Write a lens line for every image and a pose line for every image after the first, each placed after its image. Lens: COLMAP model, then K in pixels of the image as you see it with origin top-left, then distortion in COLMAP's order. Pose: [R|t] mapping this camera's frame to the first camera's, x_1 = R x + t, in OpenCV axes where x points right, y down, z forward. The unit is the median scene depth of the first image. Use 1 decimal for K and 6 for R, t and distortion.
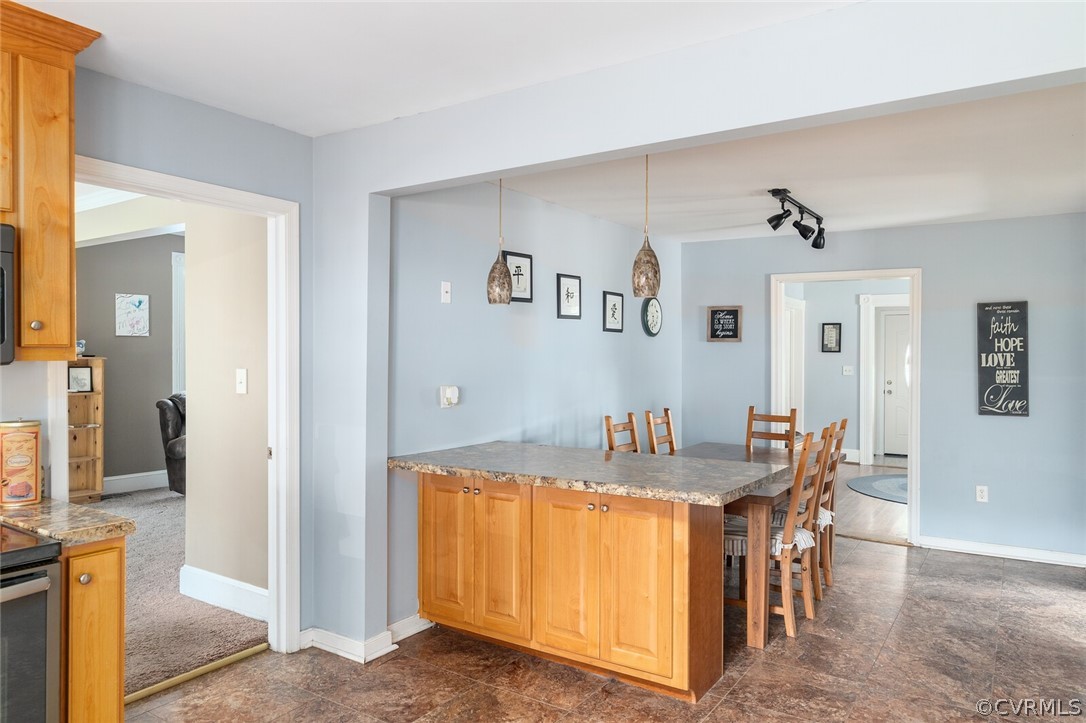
lens RADIAL K [[719.4, 0, 541.5], [0, 719.4, 359.2], [0, 0, 1]] dist [-0.006809, 0.001283]
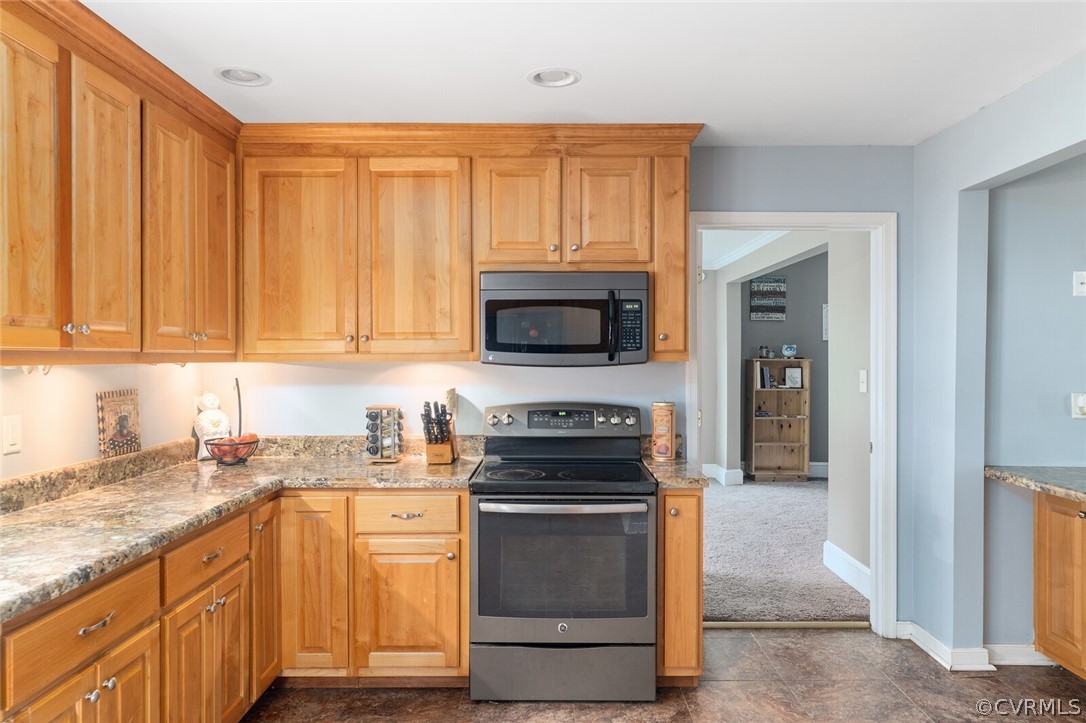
lens RADIAL K [[719.4, 0, 538.7], [0, 719.4, 359.5], [0, 0, 1]] dist [-0.006809, 0.001283]
pose [[0.532826, 0.002248, -0.846222, 0.271291], [-0.004614, 0.999989, -0.000248, 0.000455], [0.846212, 0.004036, 0.532831, -0.001880]]
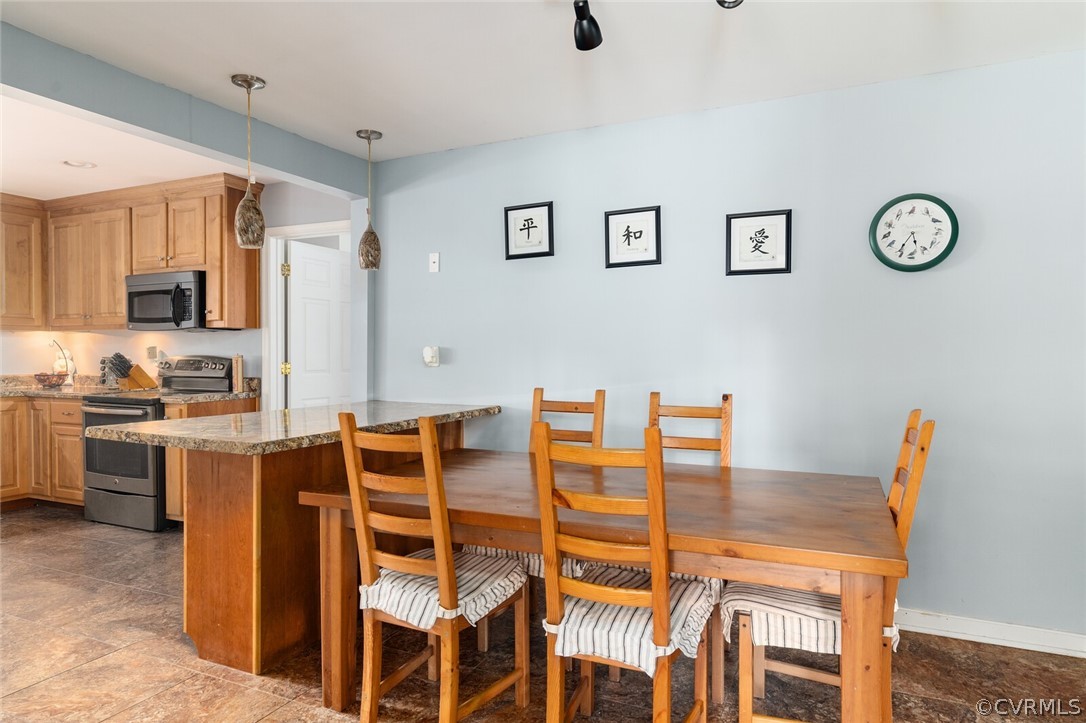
lens RADIAL K [[645.9, 0, 542.3], [0, 645.9, 360.1], [0, 0, 1]] dist [-0.026981, -0.000333]
pose [[0.165321, 0.004467, -0.986230, 0.983446], [-0.009702, 0.999949, 0.002903, 0.059883], [0.986192, 0.009089, 0.165356, 1.116464]]
